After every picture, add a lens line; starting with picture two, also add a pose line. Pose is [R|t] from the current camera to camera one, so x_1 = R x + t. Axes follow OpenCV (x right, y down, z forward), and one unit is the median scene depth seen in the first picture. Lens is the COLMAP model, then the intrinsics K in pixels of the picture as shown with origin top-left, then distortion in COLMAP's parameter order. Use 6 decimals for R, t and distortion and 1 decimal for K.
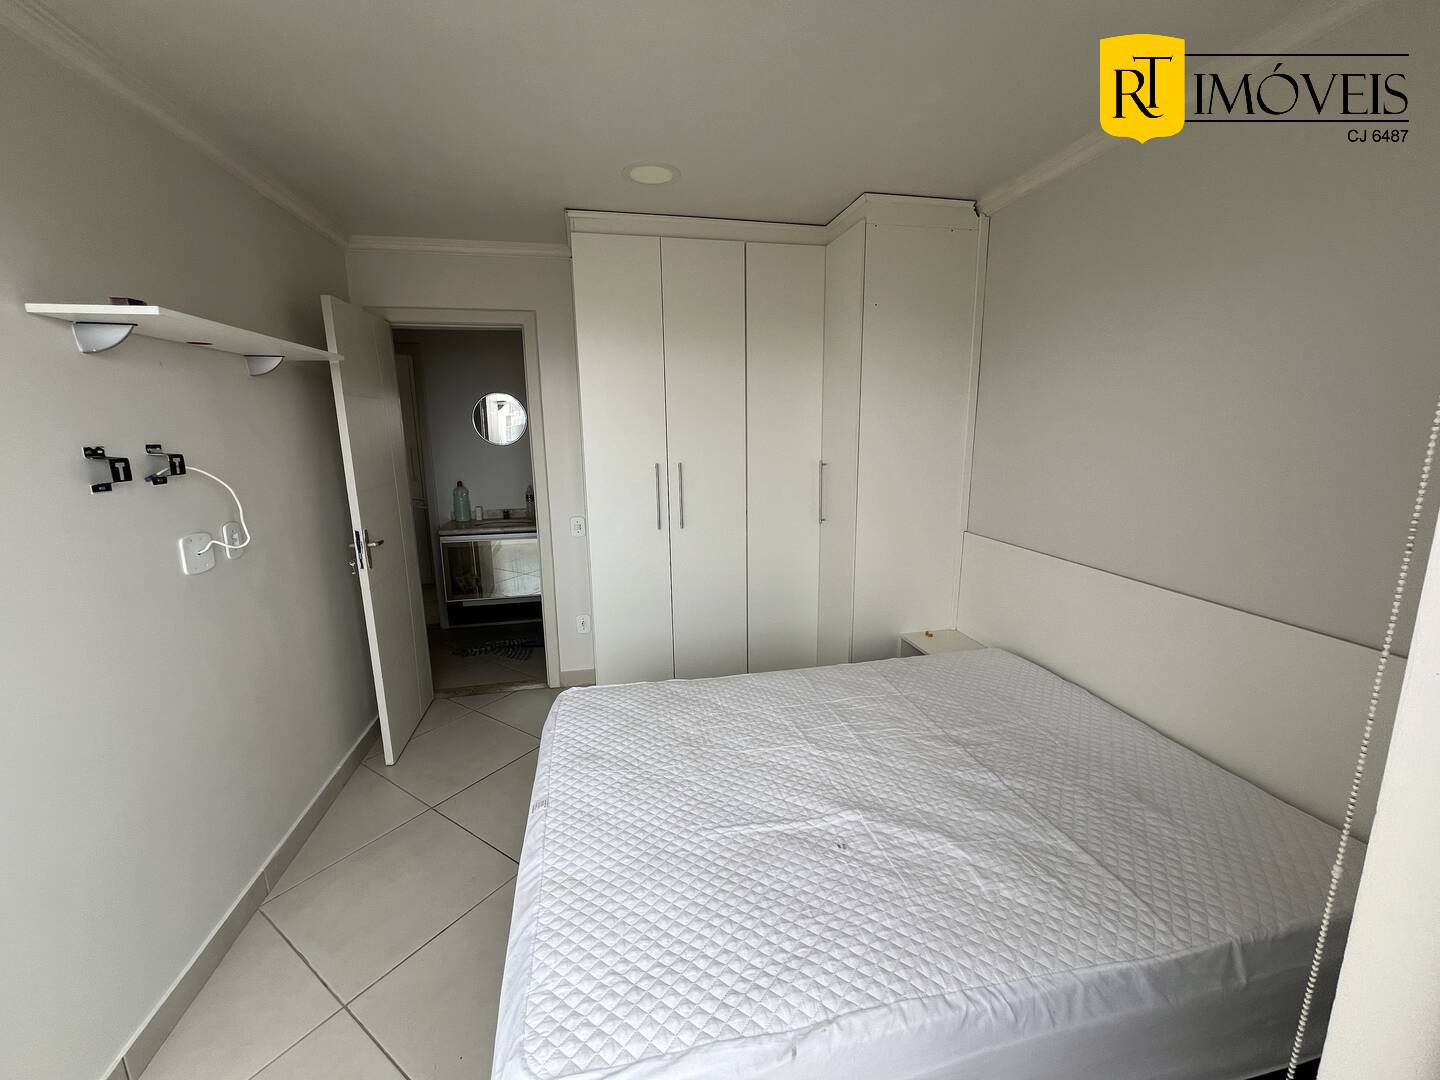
lens RADIAL K [[579.1, 0, 718.6], [0, 579.1, 535.9], [0, 0, 1]] dist [-0.004282, 0.000333]
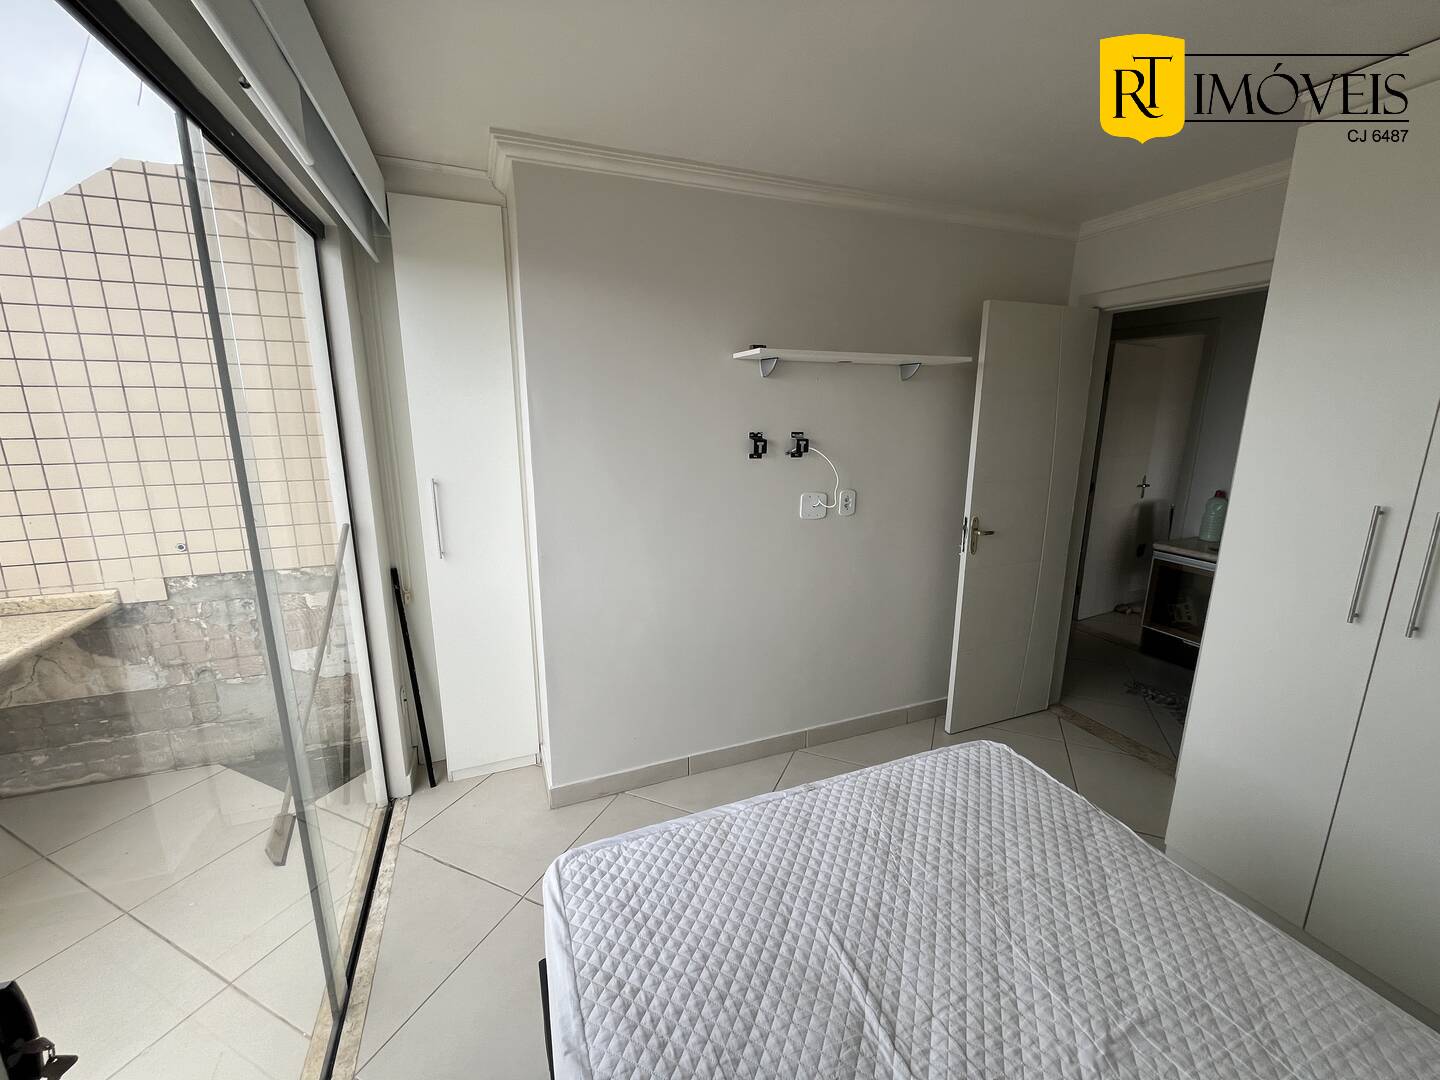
lens RADIAL K [[579.1, 0, 719.8], [0, 579.1, 536.0], [0, 0, 1]] dist [-0.002204, -0.000627]
pose [[0.175561, 0.222834, -0.958918, 0.534843], [-0.193322, 0.962884, 0.188362, -0.138510], [0.965300, 0.152311, 0.212123, 0.498405]]
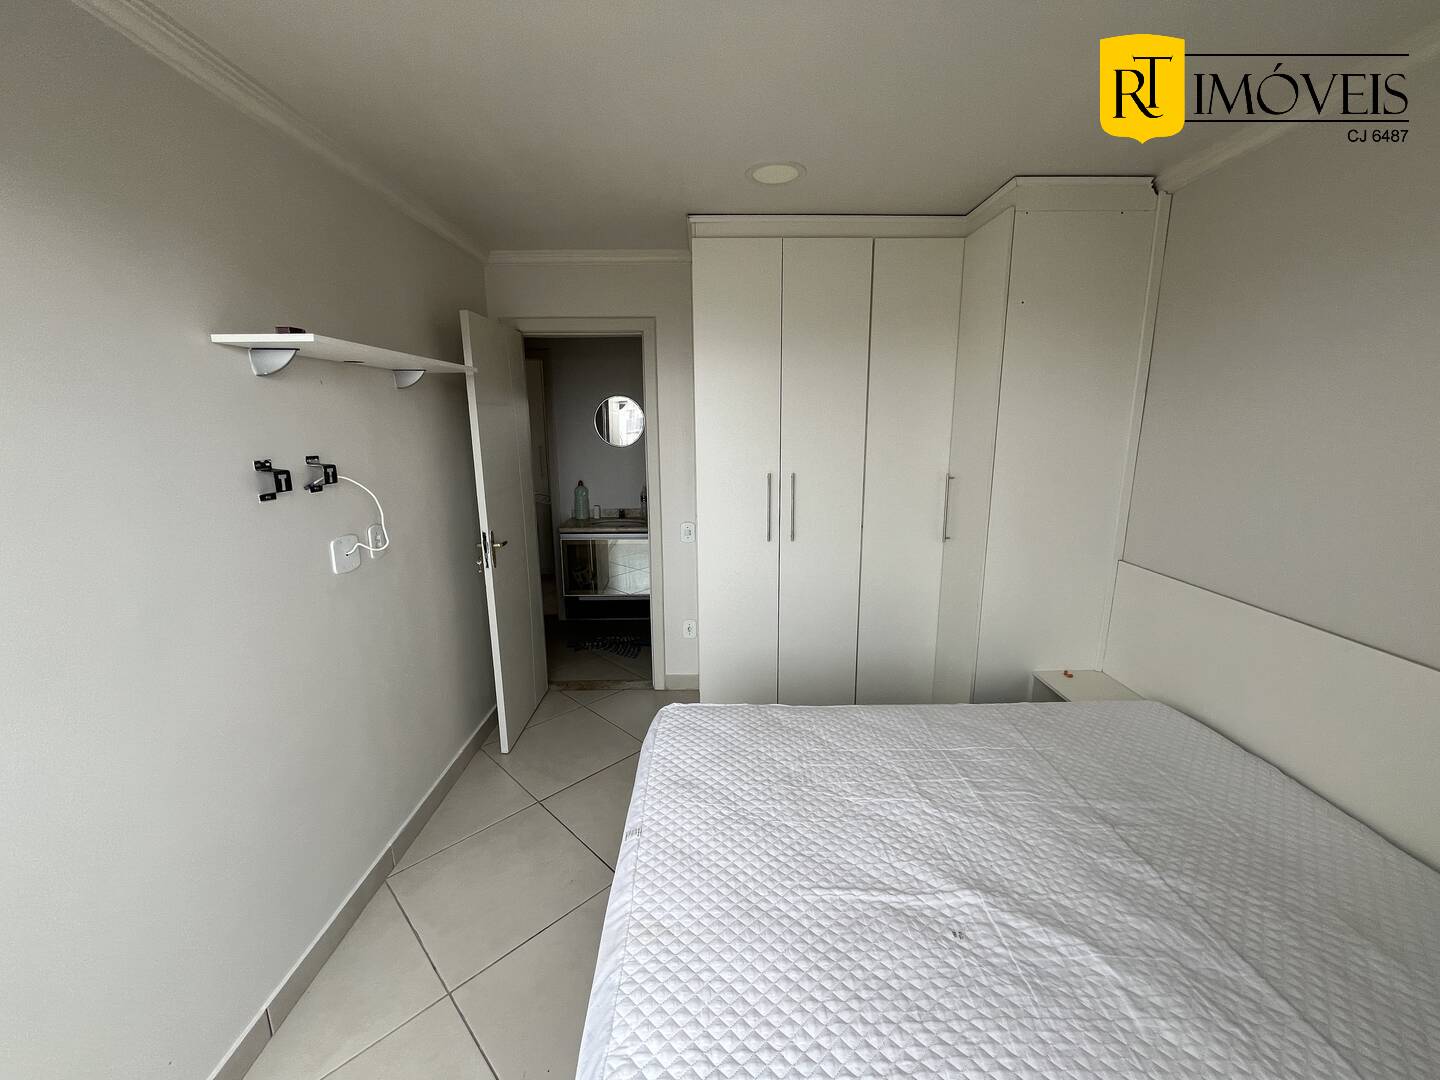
lens RADIAL K [[579.1, 0, 719.8], [0, 579.1, 536.0], [0, 0, 1]] dist [-0.002204, -0.000627]
pose [[0.981220, 0.043580, -0.187904, -0.002306], [-0.041873, 0.999038, 0.013048, -0.051583], [0.188292, -0.004935, 0.982101, 0.060196]]
